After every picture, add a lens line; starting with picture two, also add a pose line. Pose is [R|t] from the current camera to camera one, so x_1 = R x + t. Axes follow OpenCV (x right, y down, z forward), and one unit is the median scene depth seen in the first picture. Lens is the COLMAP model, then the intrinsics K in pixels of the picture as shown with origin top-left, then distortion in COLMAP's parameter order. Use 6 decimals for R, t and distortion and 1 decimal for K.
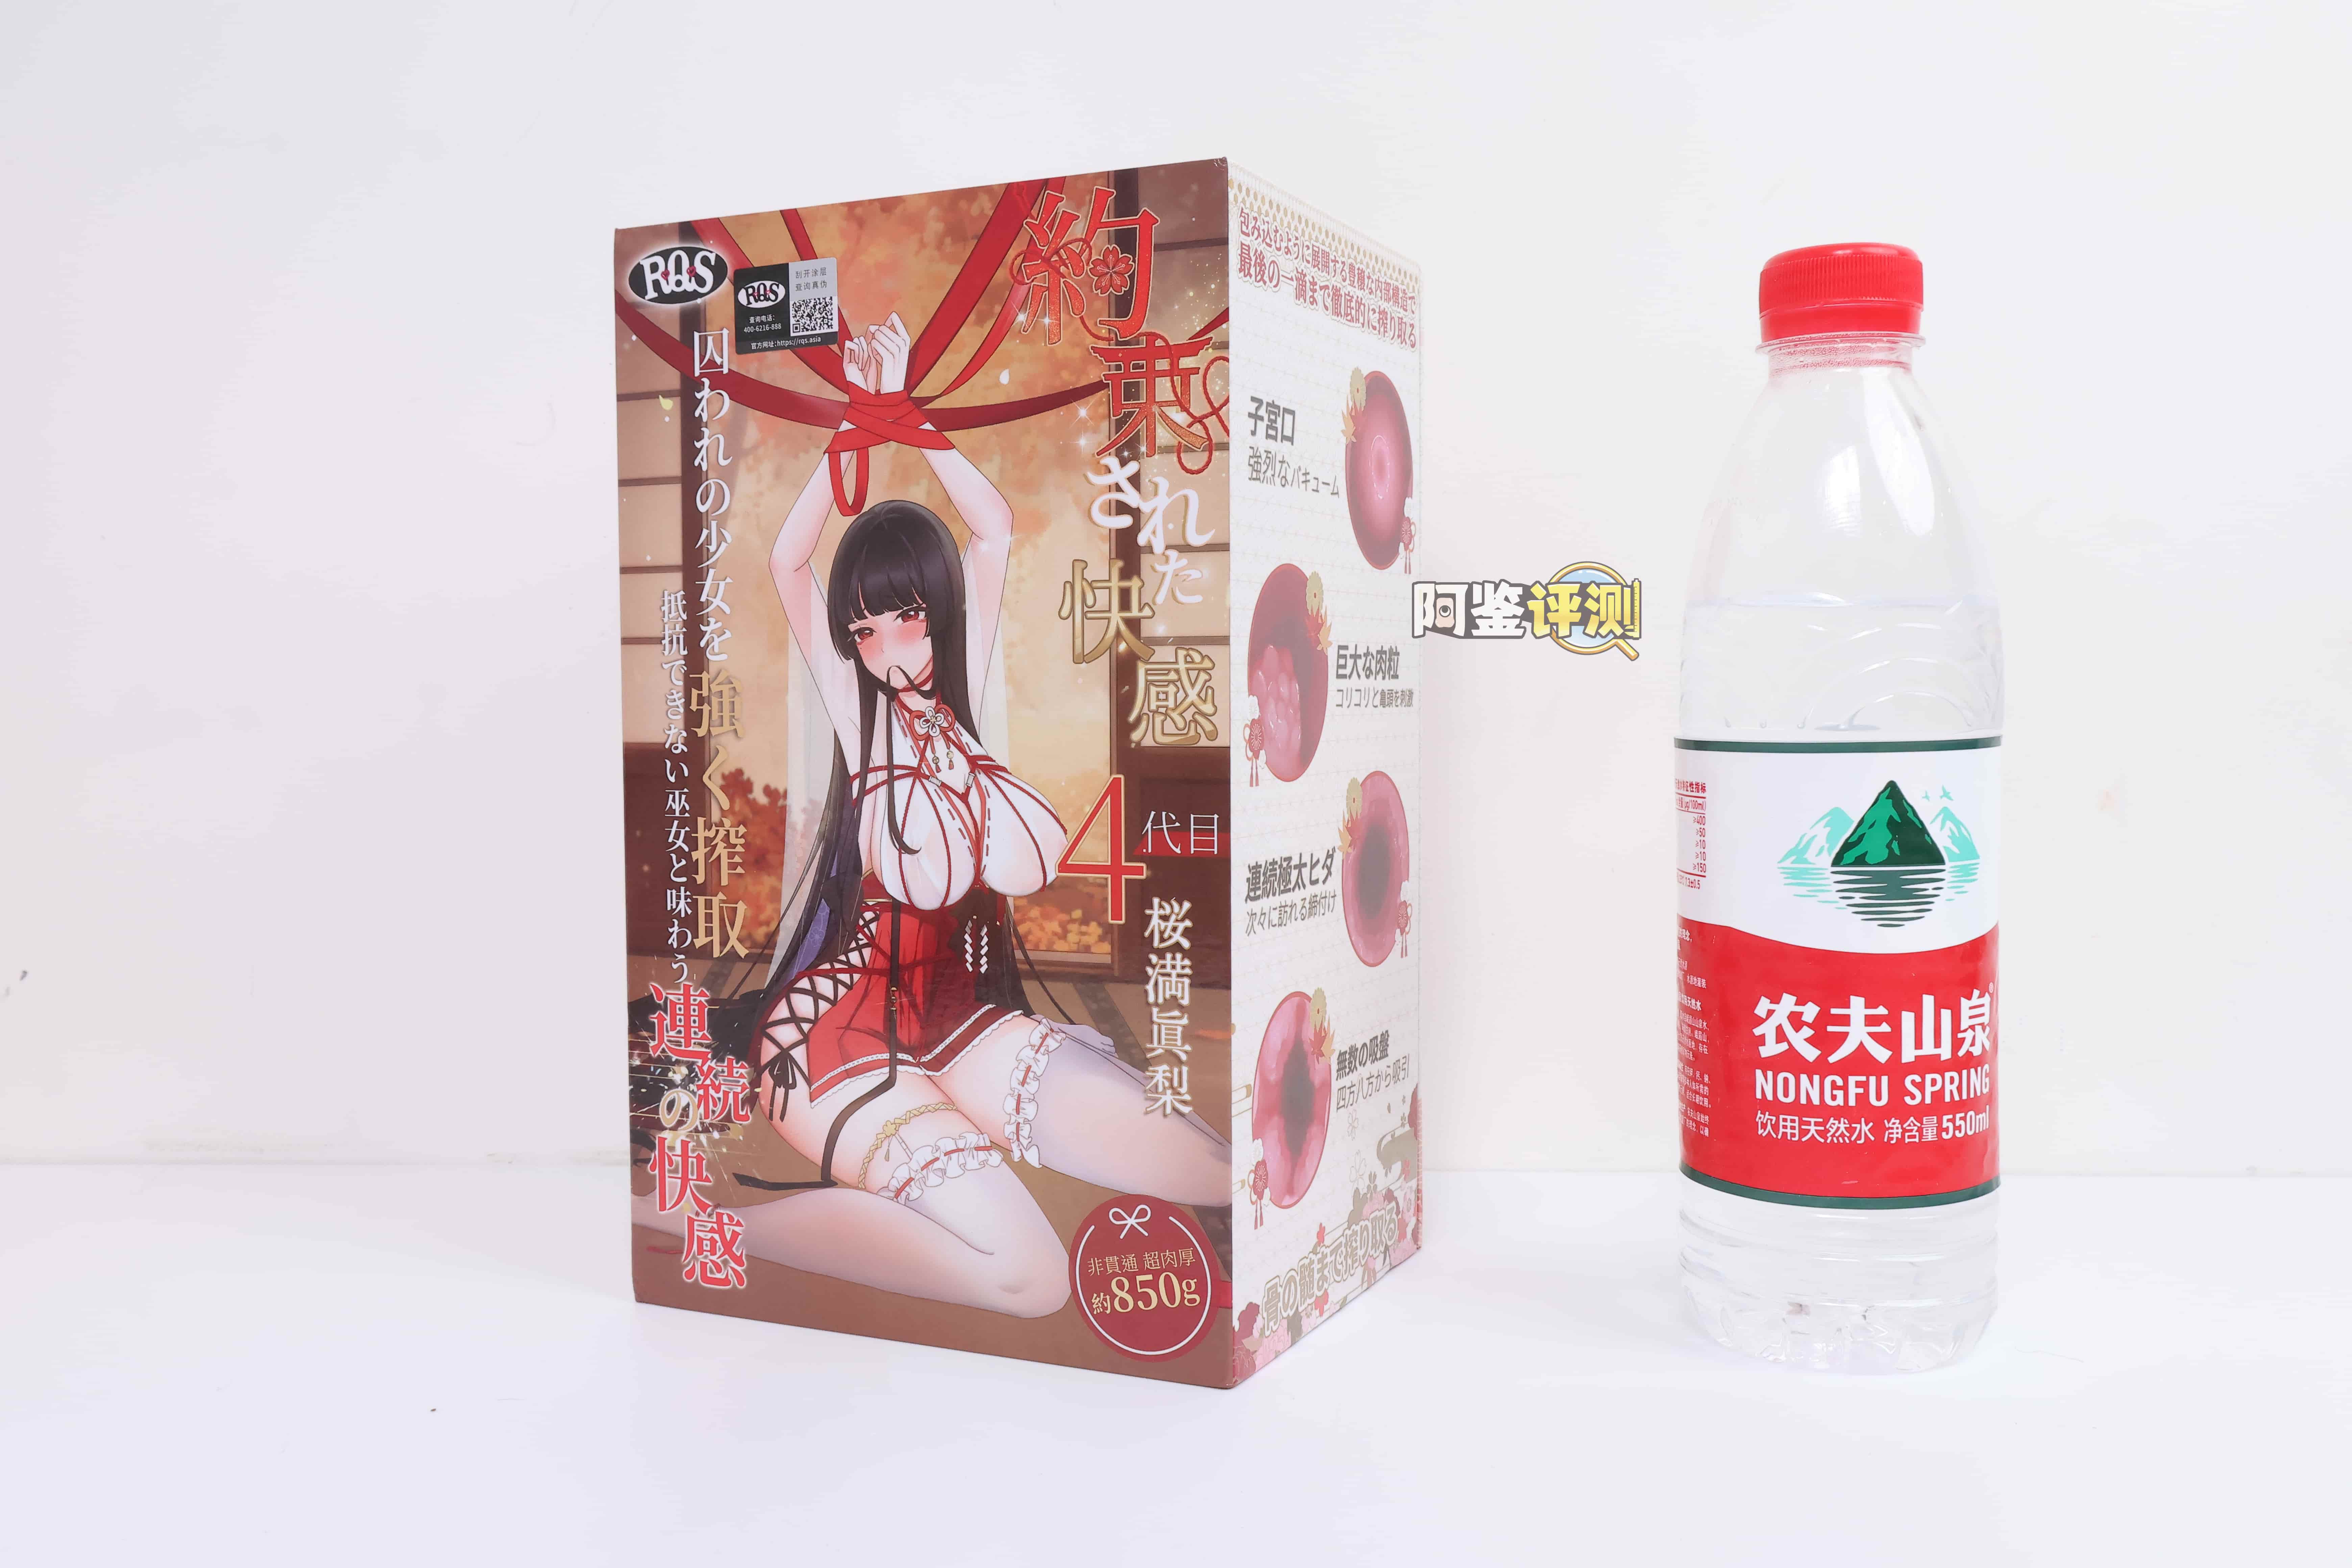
lens RADIAL K [[2263.7, 0, 1162.2], [0, 2263.7, 779.1], [0, 0, 1]] dist [0.011619, 0.000000]
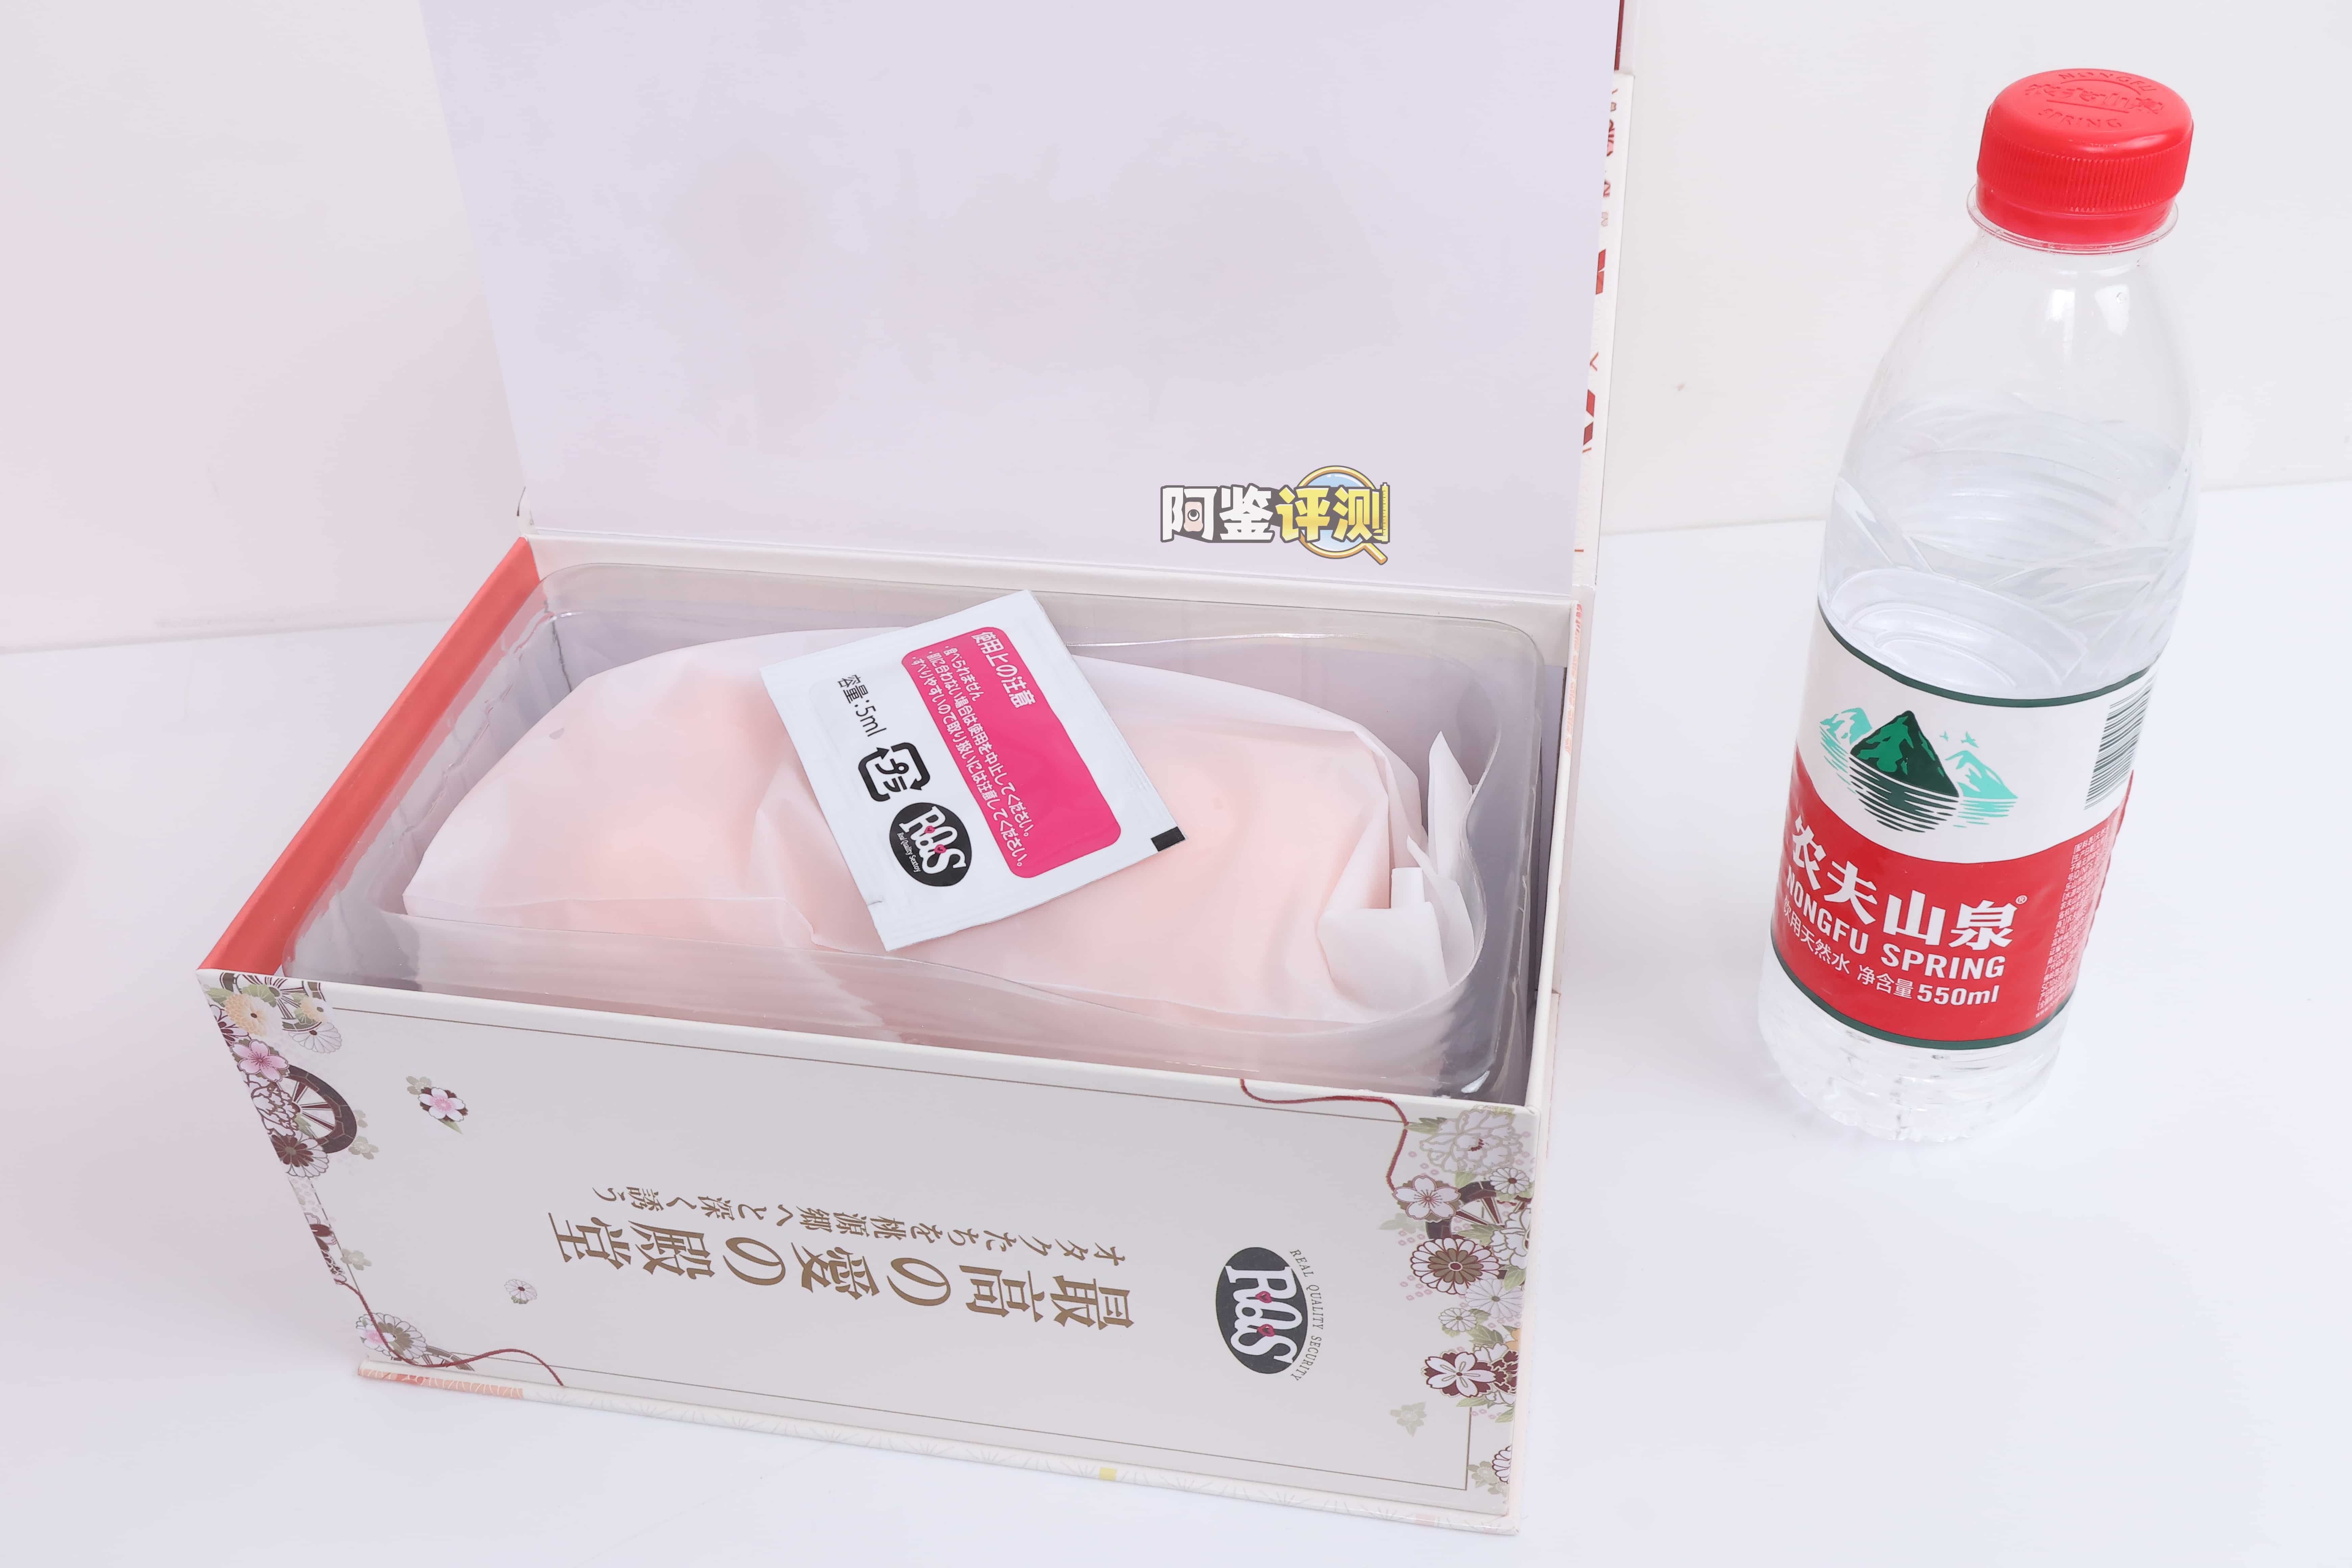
lens RADIAL K [[2298.8, 0, 1171.2], [0, 2298.8, 781.3], [0, 0, 1]] dist [0.041006, 0.000000]
pose [[0.738081, 0.400073, -0.543303, 0.623796], [0.024524, 0.788797, 0.614164, -0.575119], [0.674266, -0.466627, 0.572385, 0.210908]]
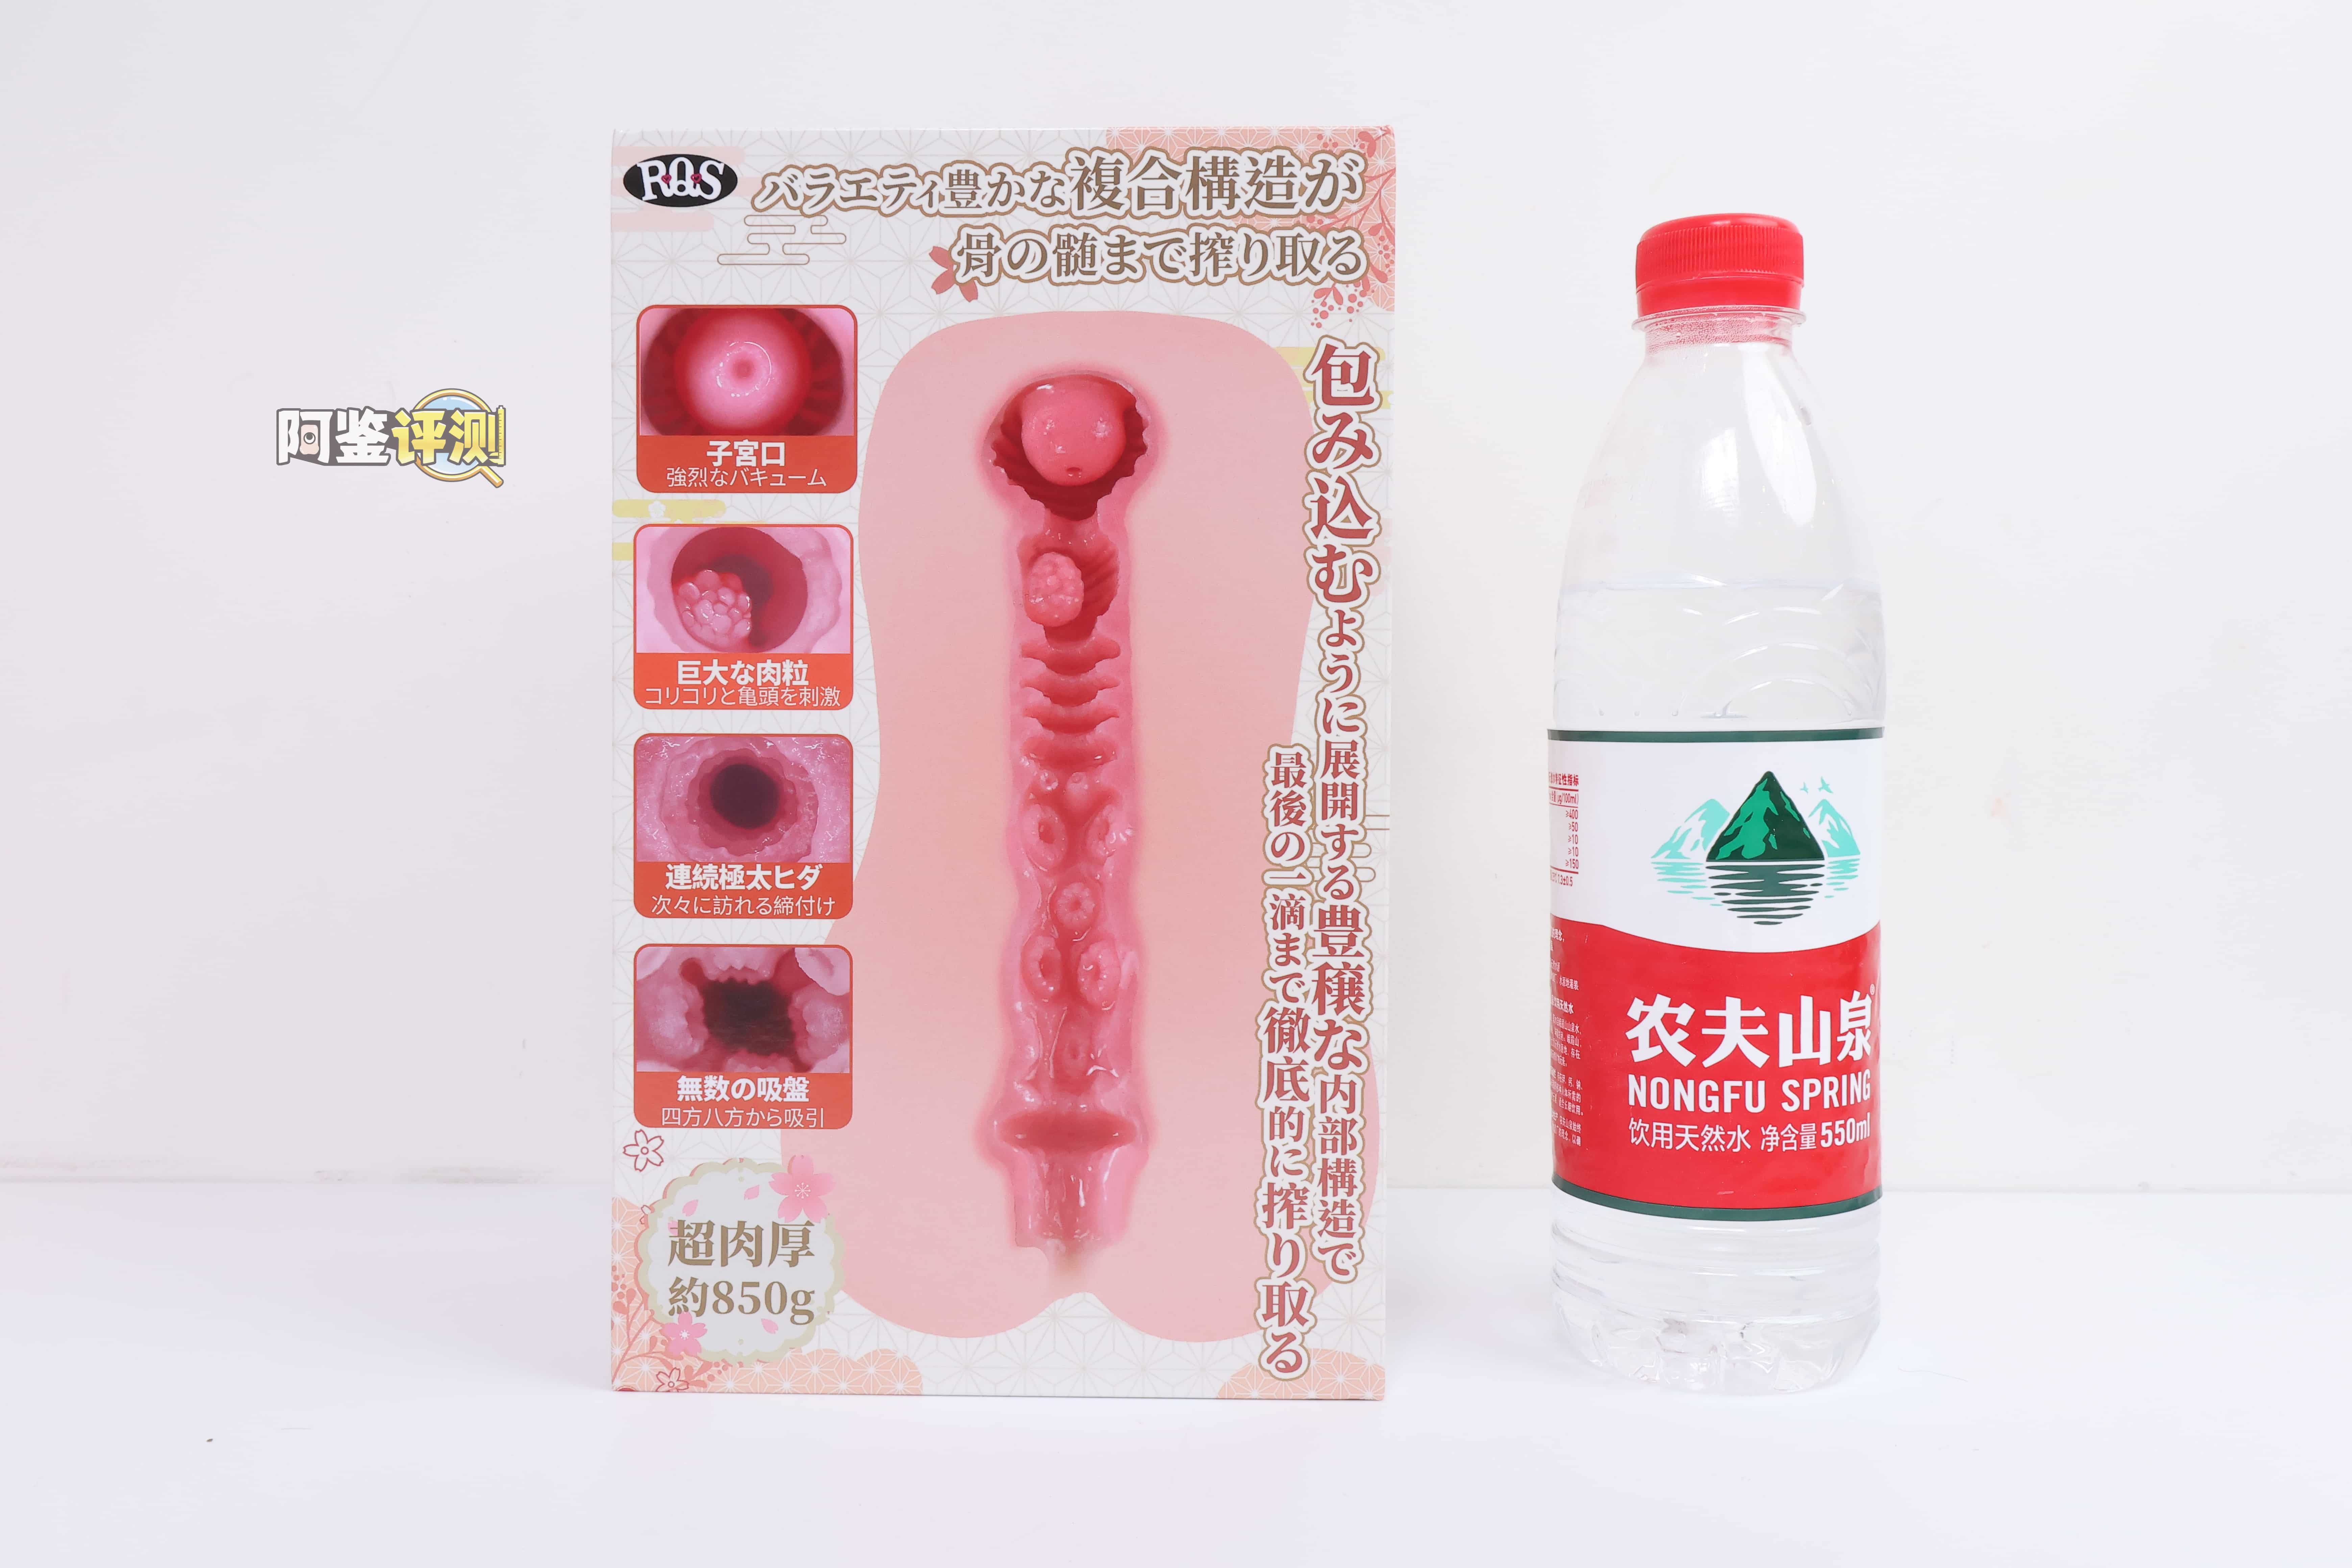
lens RADIAL K [[2263.7, 0, 1159.9], [0, 2263.7, 780.5], [0, 0, 1]] dist [0.011619, 0.000000]
pose [[0.999418, 0.005729, 0.033642, 0.032189], [-0.005259, 0.999887, -0.014055, 0.018938], [-0.033718, 0.013869, 0.999335, 0.051923]]
